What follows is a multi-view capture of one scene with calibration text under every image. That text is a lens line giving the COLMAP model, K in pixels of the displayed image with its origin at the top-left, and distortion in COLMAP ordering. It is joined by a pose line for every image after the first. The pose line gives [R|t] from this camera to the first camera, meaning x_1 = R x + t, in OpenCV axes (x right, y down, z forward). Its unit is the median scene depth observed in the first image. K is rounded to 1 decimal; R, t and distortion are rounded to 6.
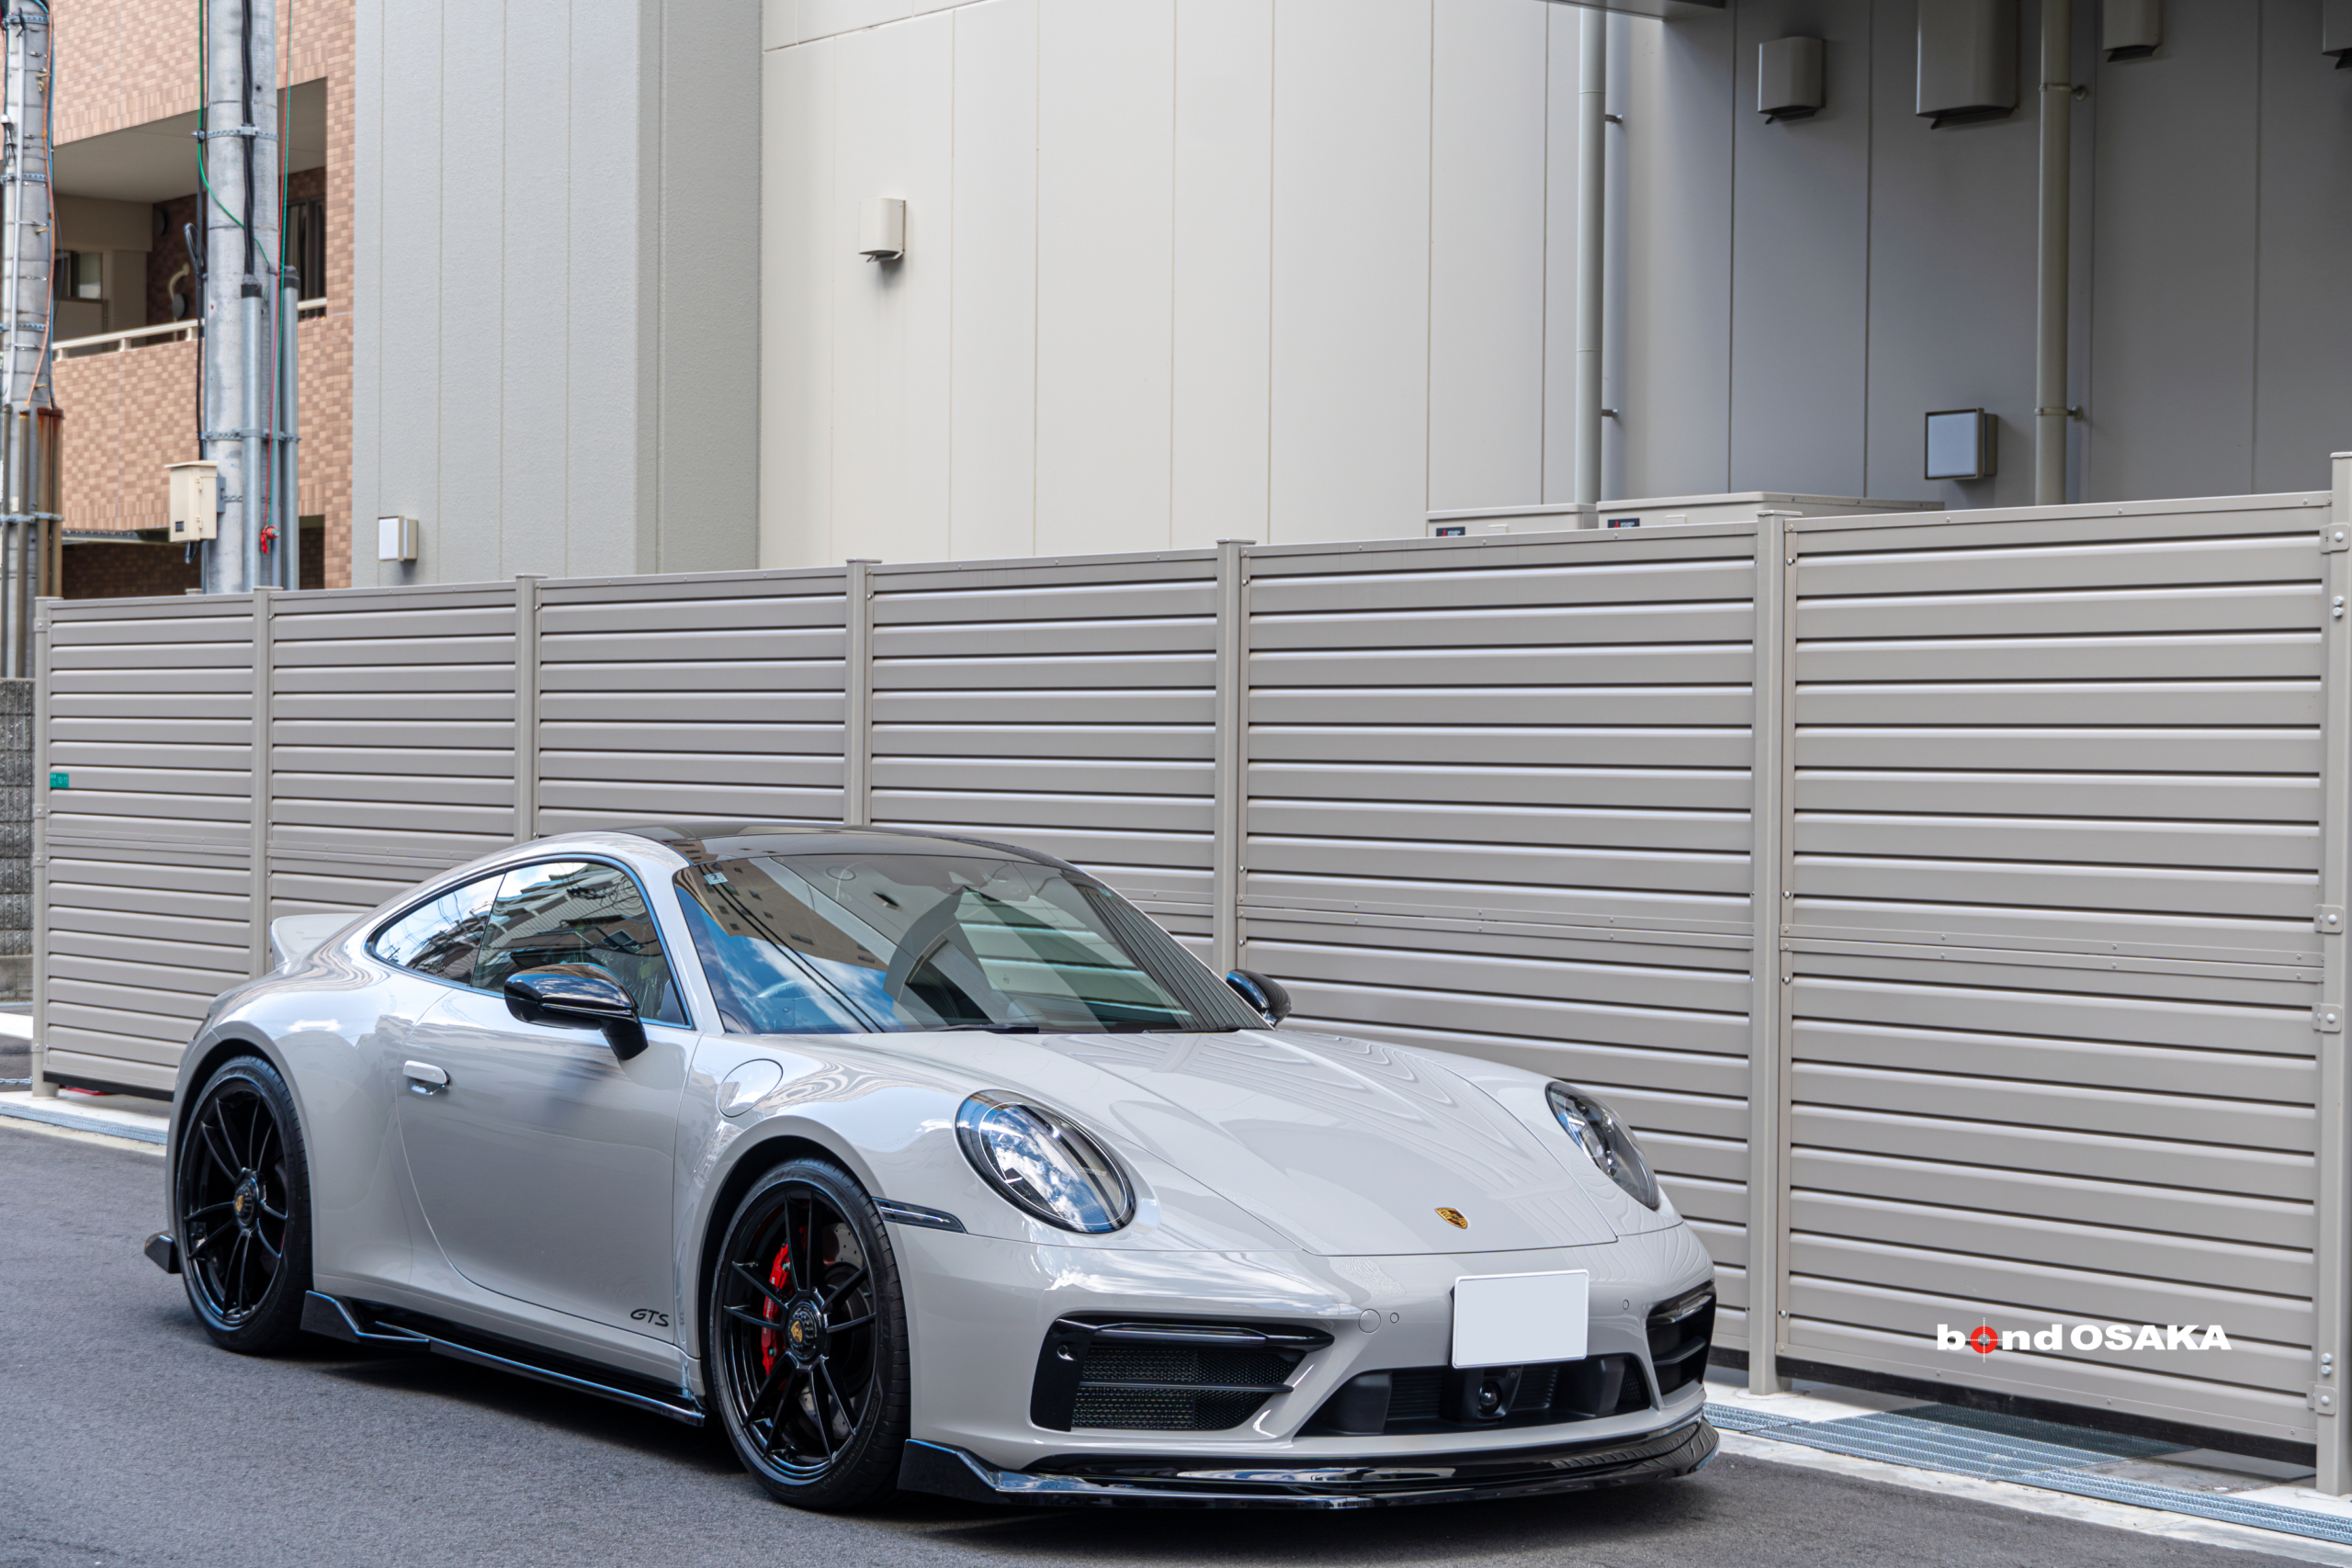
lens RADIAL K [[4299.0, 0, 1179.7], [0, 4299.0, 780.5], [0, 0, 1]] dist [0.083207, 0.000000]
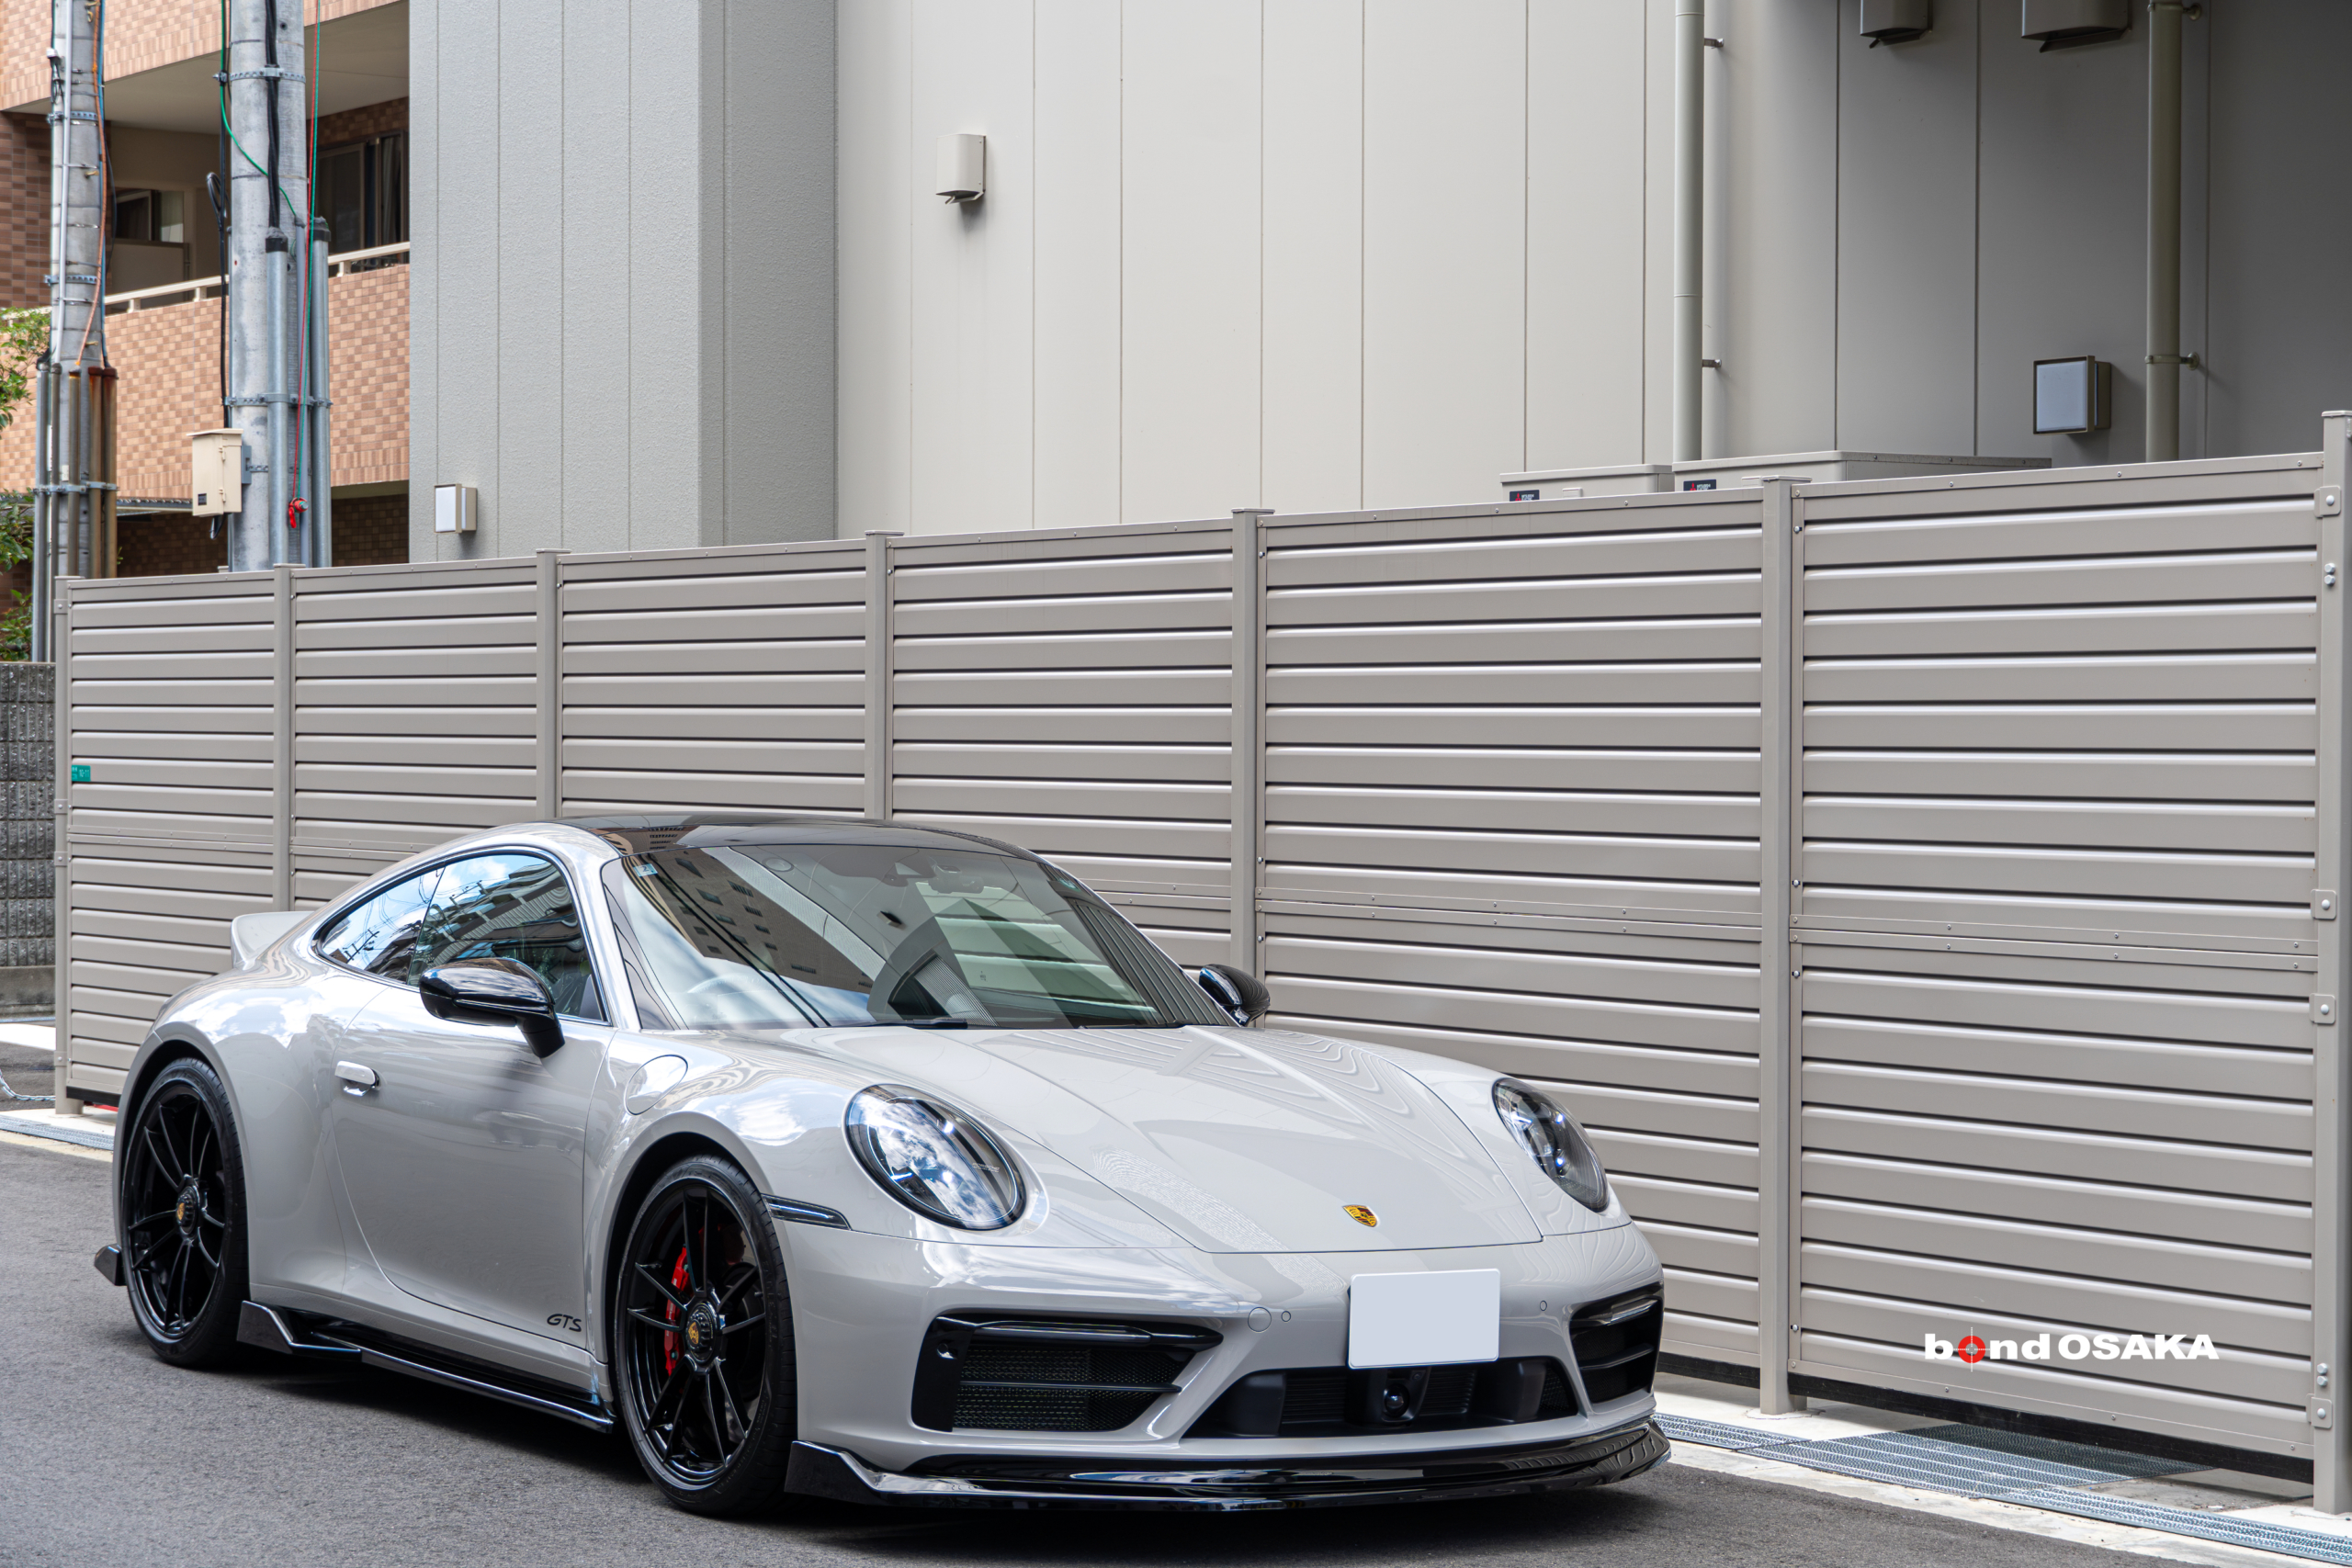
lens RADIAL K [[4962.1, 0, 1174.5], [0, 4962.1, 784.5], [0, 0, 1]] dist [0.112257, 0.000000]
pose [[0.997922, -0.005559, -0.064196, 0.084602], [0.005755, 0.999979, 0.002864, 0.001185], [0.064178, -0.003227, 0.997933, -0.105355]]
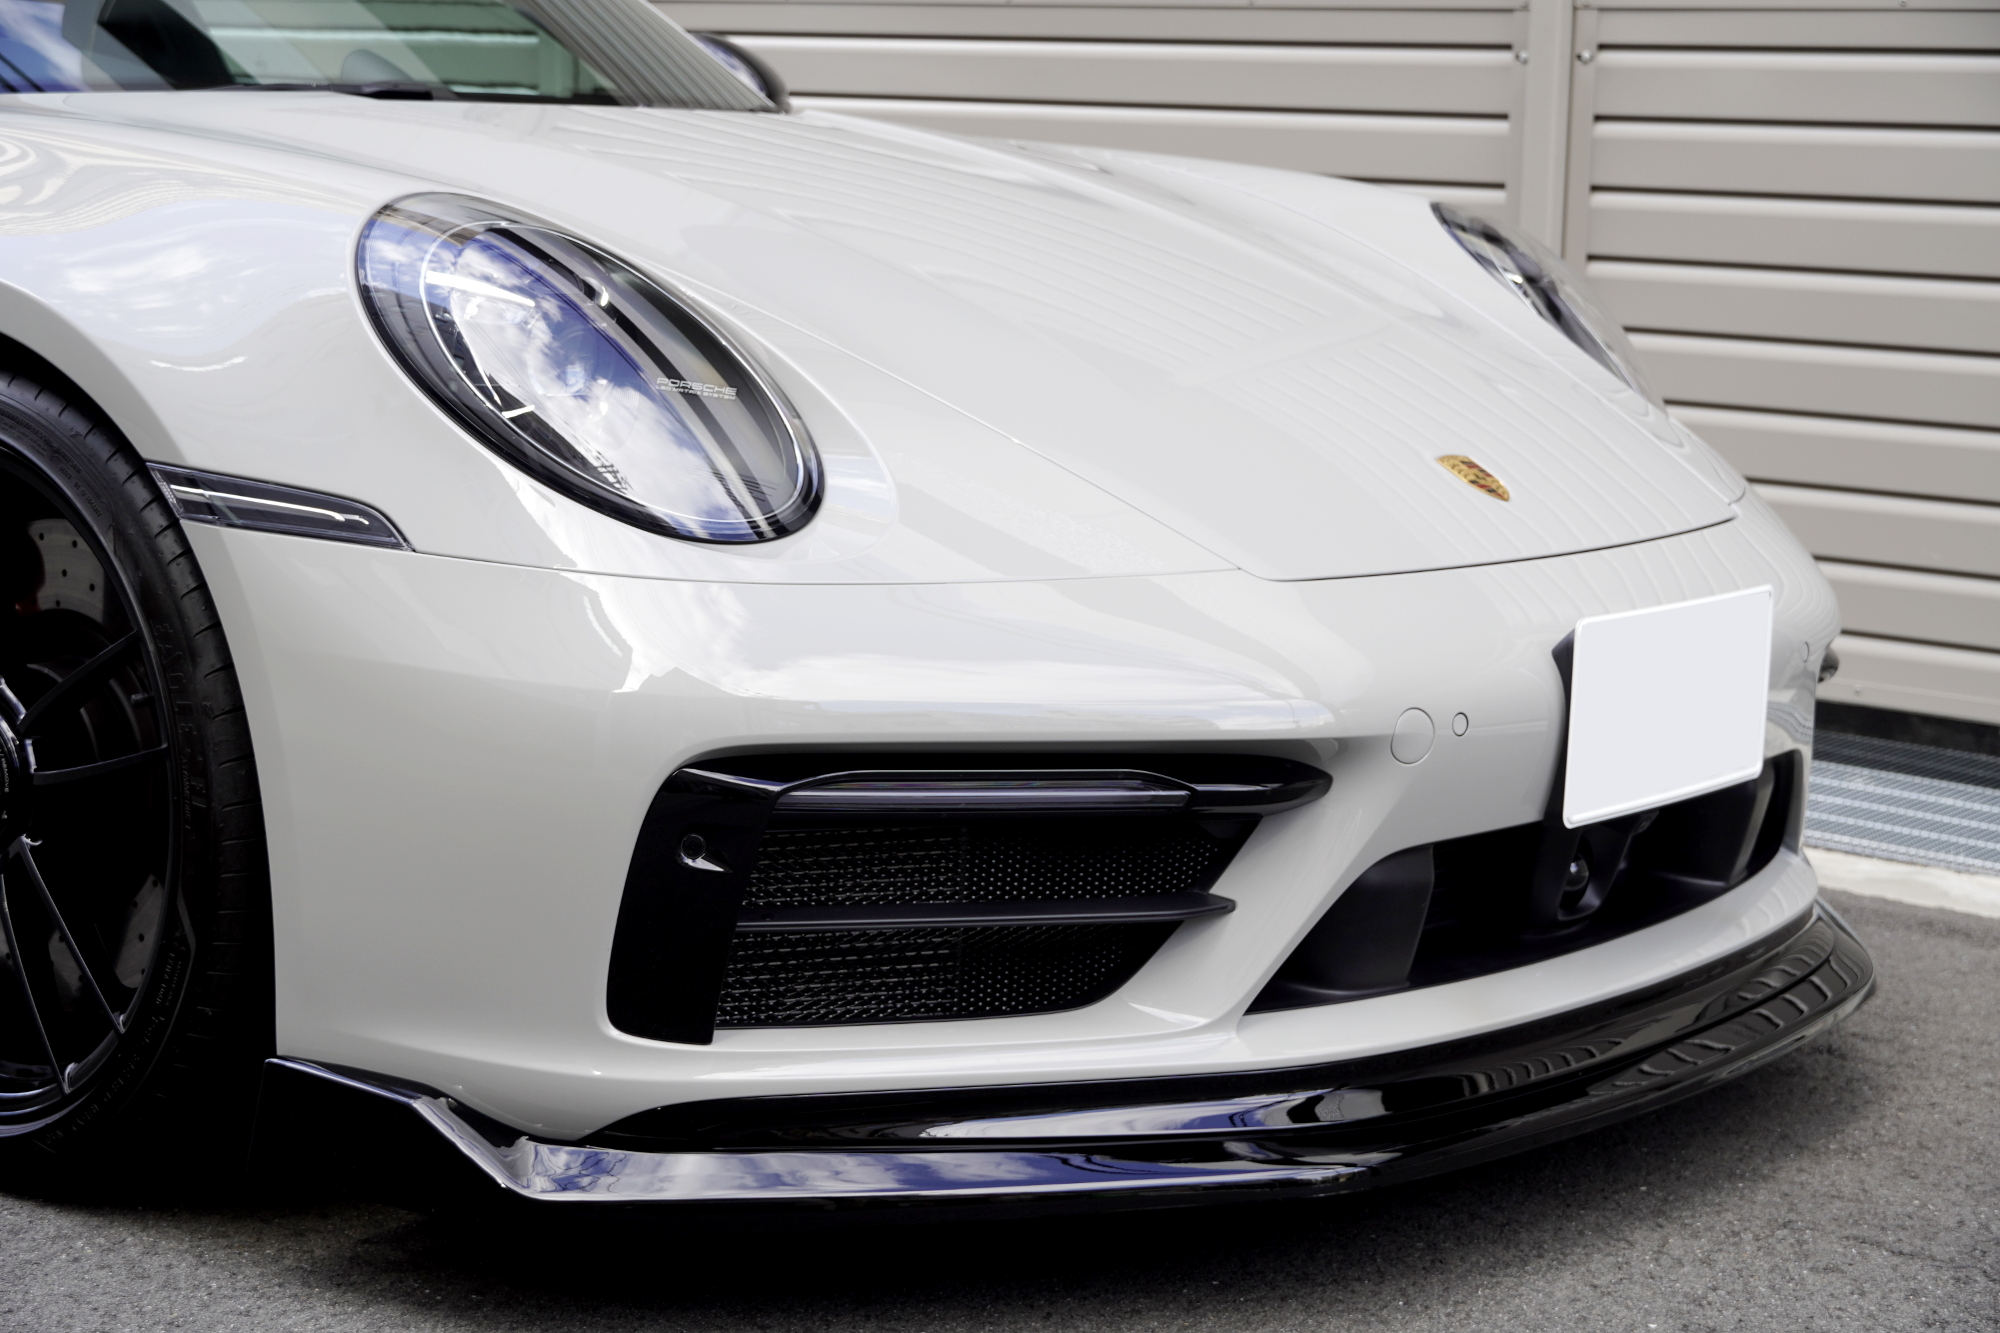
lens RADIAL K [[3443.0, 0, 1001.9], [0, 3443.0, 673.6], [0, 0, 1]] dist [0.084815, 0.000000]
pose [[0.973259, -0.036004, 0.226871, -0.060425], [-0.003745, 0.985023, 0.172385, 0.054053], [-0.229680, -0.168625, 0.958547, 0.598079]]
